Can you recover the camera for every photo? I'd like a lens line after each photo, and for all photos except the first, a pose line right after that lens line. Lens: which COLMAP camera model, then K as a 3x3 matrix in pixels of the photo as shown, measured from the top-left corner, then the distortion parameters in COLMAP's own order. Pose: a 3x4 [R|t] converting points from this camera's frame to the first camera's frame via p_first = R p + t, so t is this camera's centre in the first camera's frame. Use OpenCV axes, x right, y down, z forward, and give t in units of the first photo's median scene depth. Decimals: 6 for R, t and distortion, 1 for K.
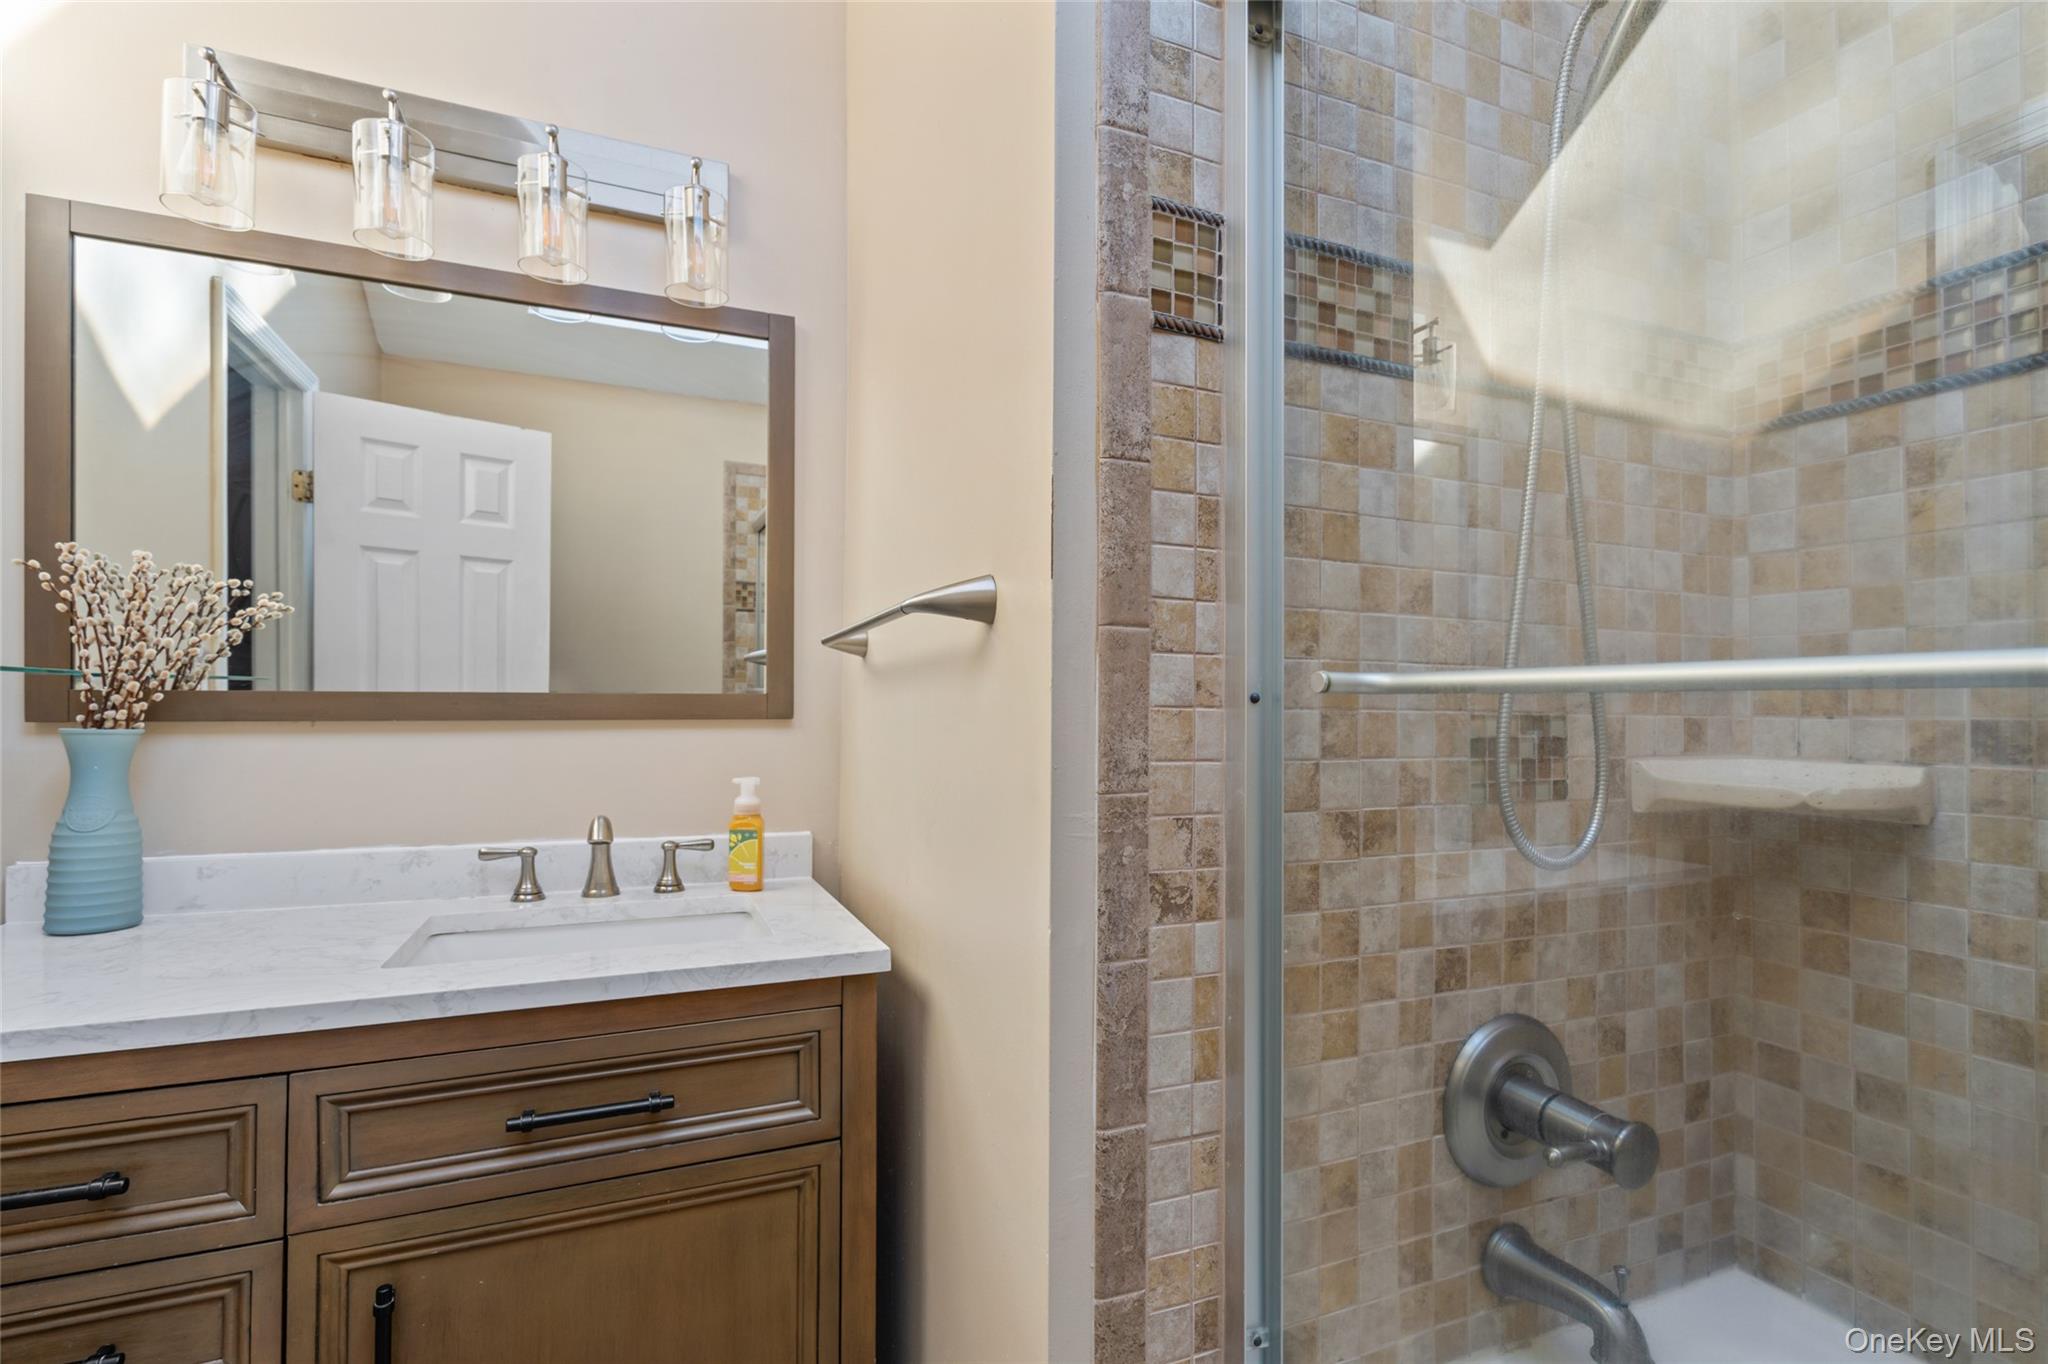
lens RADIAL K [[938.8, 0, 1024.2], [0, 938.8, 696.4], [0, 0, 1]] dist [-0.002535, -0.000119]
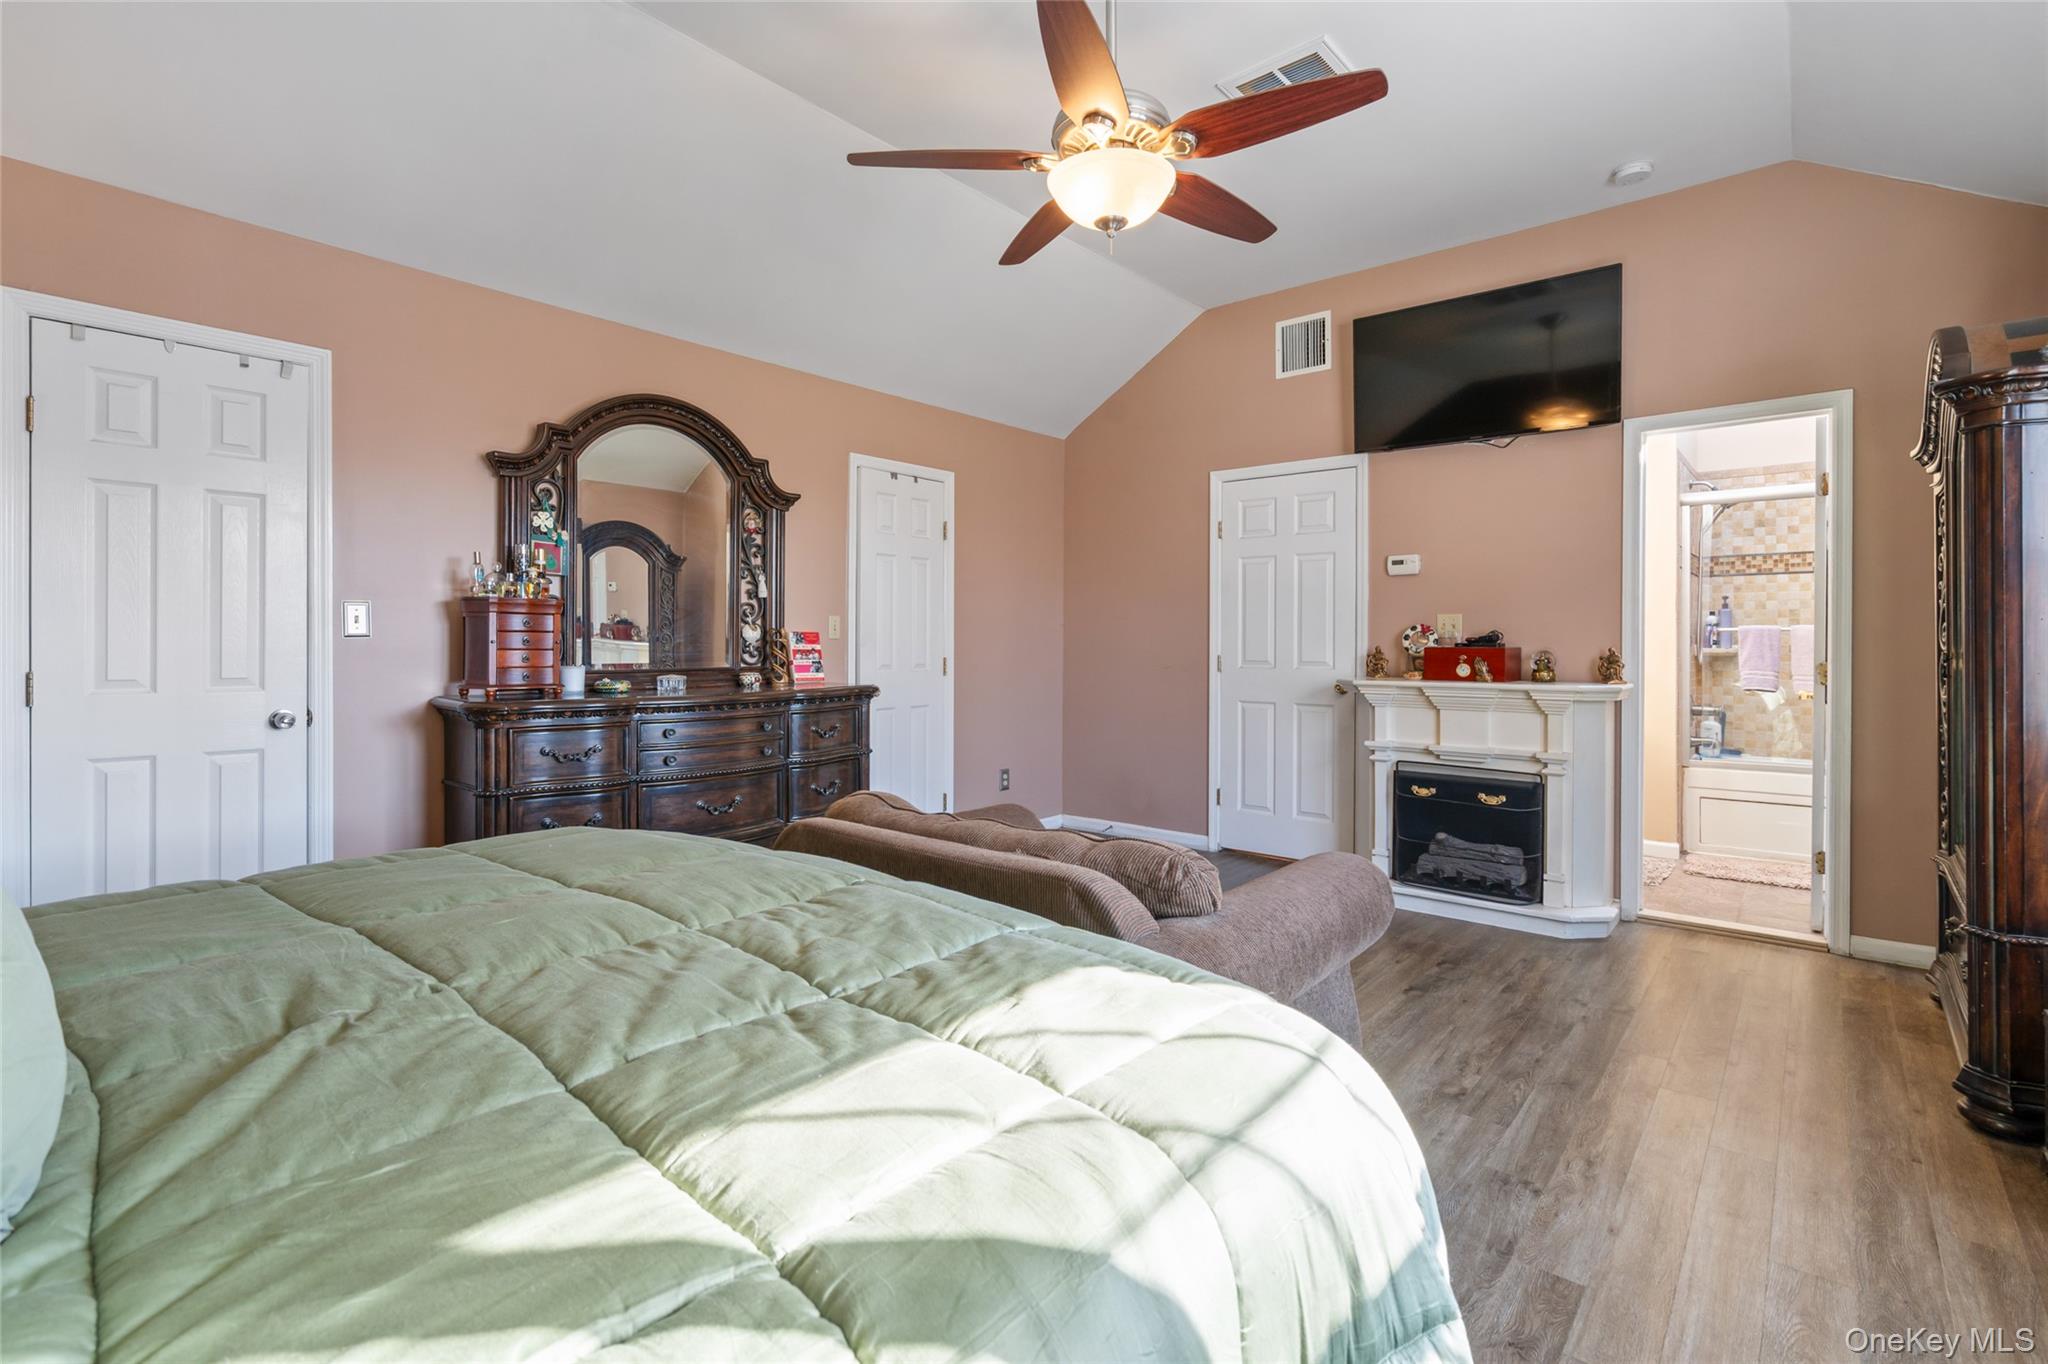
lens RADIAL K [[938.8, 0, 1040.2], [0, 938.8, 642.7], [0, 0, 1]] dist [-0.002535, -0.000119]
pose [[0.884438, -0.000661, 0.466658, -4.833784], [-0.003204, 0.999967, 0.007490, 0.033226], [-0.466647, -0.008119, 0.884406, -1.801040]]
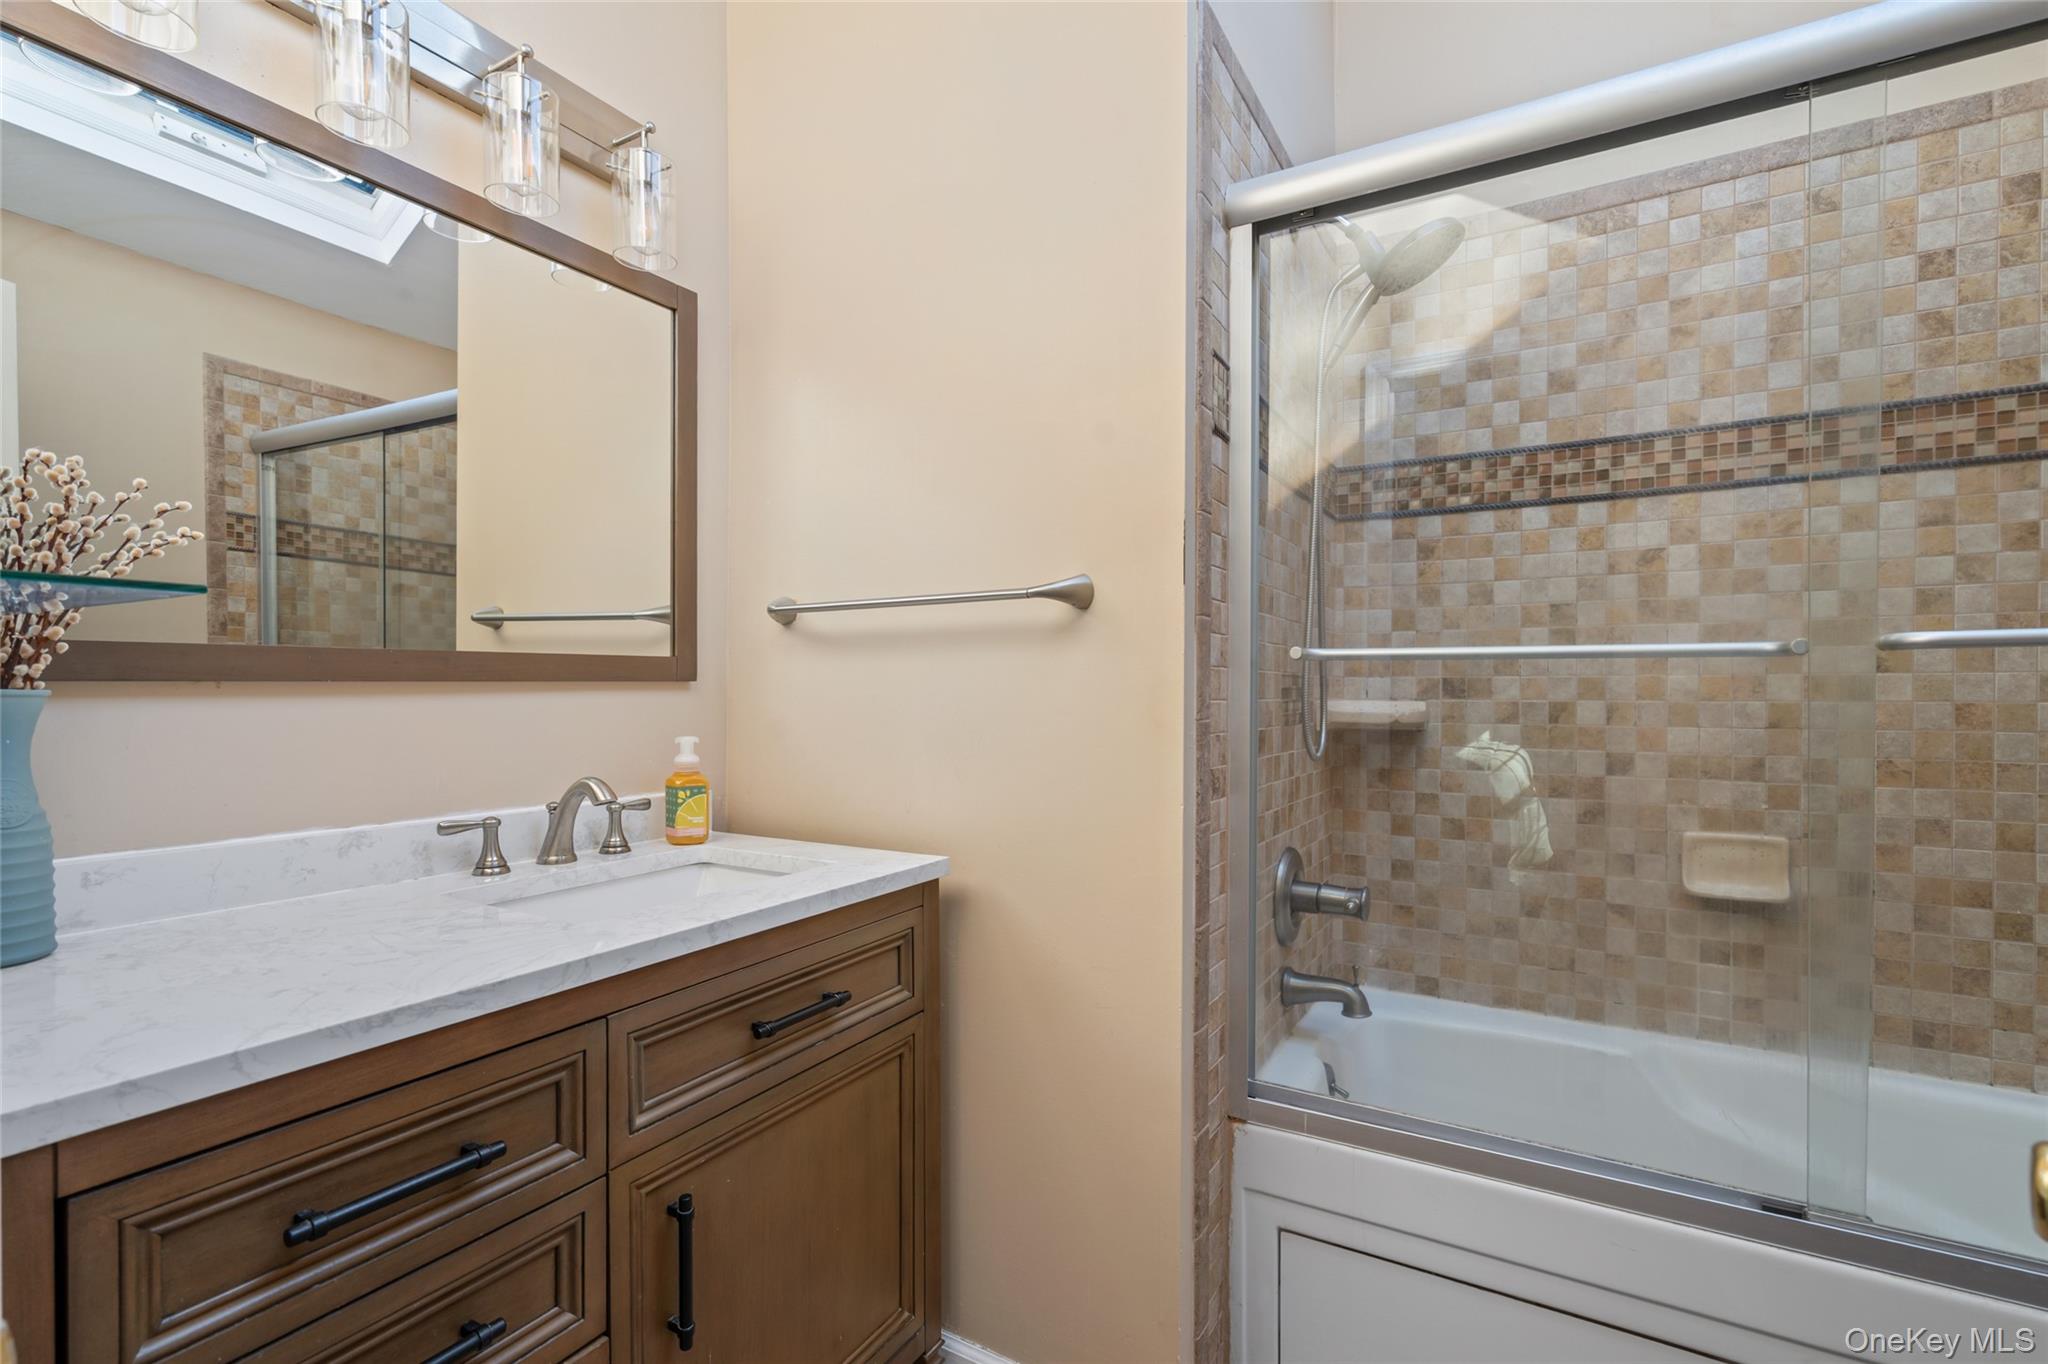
lens RADIAL K [[938.8, 0, 1031.6], [0, 938.8, 685.3], [0, 0, 1]] dist [-0.002535, -0.000119]
pose [[0.795210, -0.003718, 0.606323, -0.879911], [-0.006870, 0.999862, 0.015141, 0.015808], [-0.606295, -0.016206, 0.795074, -0.085449]]
